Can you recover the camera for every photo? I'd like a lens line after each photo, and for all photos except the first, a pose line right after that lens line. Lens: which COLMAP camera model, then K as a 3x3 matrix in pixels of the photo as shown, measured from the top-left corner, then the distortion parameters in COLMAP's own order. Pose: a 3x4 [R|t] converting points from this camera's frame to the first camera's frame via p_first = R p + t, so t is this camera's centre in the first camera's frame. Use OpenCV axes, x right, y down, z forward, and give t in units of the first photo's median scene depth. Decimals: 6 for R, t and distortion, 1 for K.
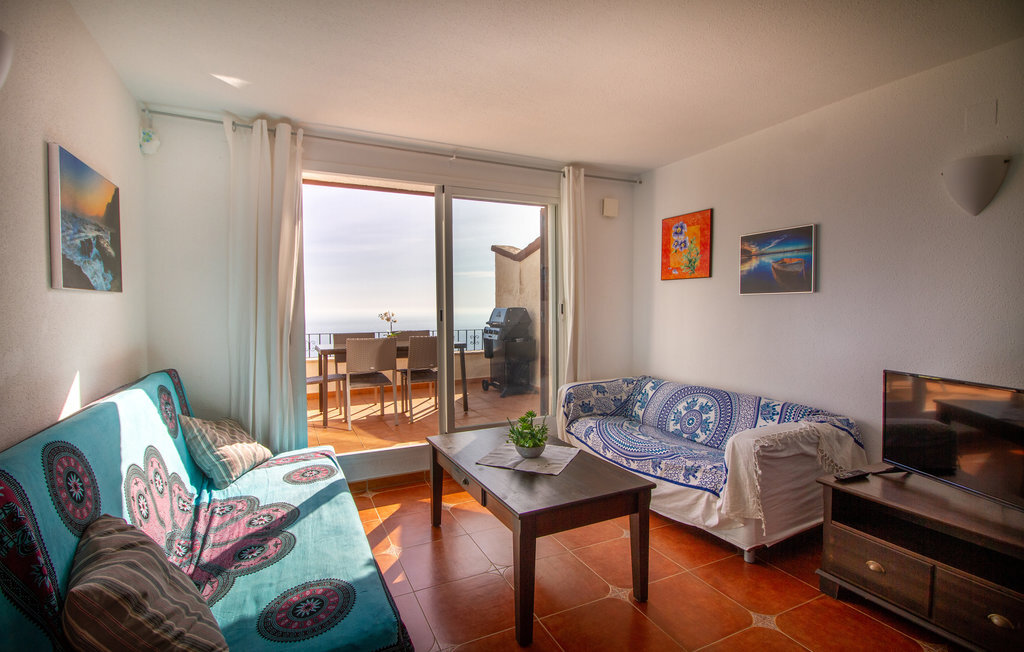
lens RADIAL K [[469.6, 0, 512.0], [0, 469.6, 326.0], [0, 0, 1]] dist [-0.000312, -0.014647]
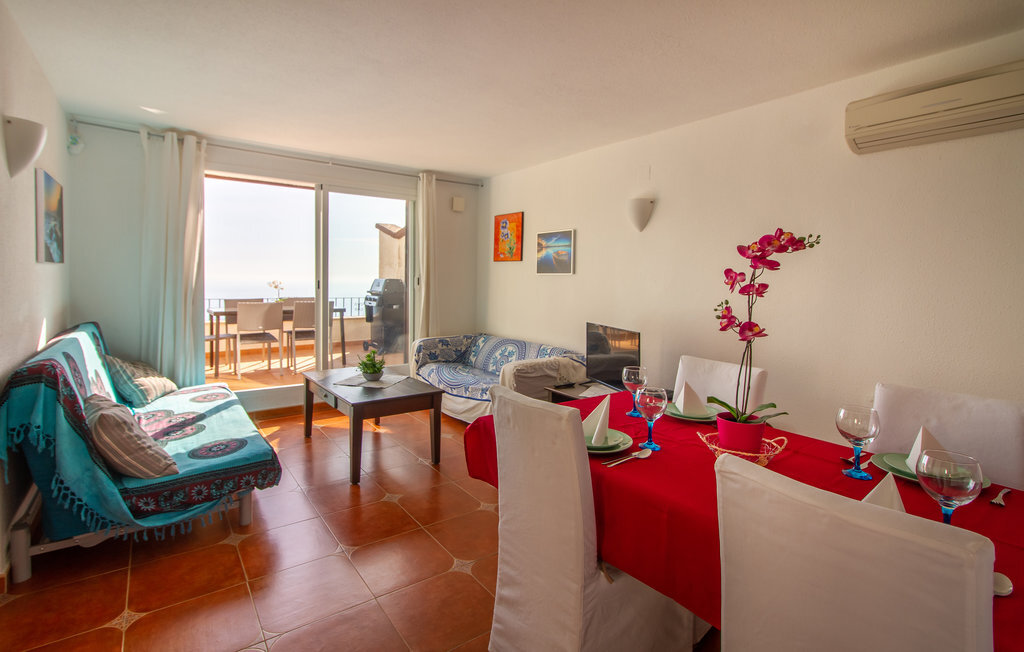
lens RADIAL K [[472.5, 0, 497.2], [0, 472.5, 295.5], [0, 0, 1]] dist [0.000787, 0.000057]
pose [[0.985002, 0.015666, 0.171831, 0.110998], [-0.015103, 0.999875, -0.004586, 0.006103], [-0.171882, 0.001922, 0.985116, -0.364477]]
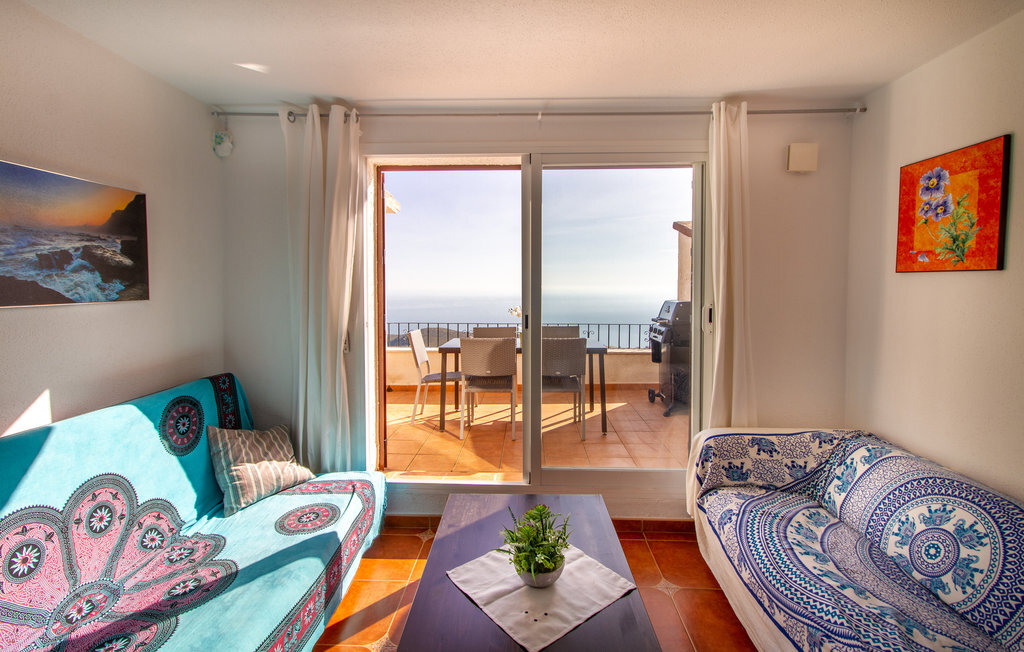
lens RADIAL K [[476.3, 0, 504.8], [0, 476.3, 302.9], [0, 0, 1]] dist [0.001944, 0.000257]
pose [[0.884246, 0.023810, -0.466415, 0.187255], [-0.025853, 0.999664, 0.002019, -0.054714], [0.466306, 0.010273, 0.884564, 0.287329]]
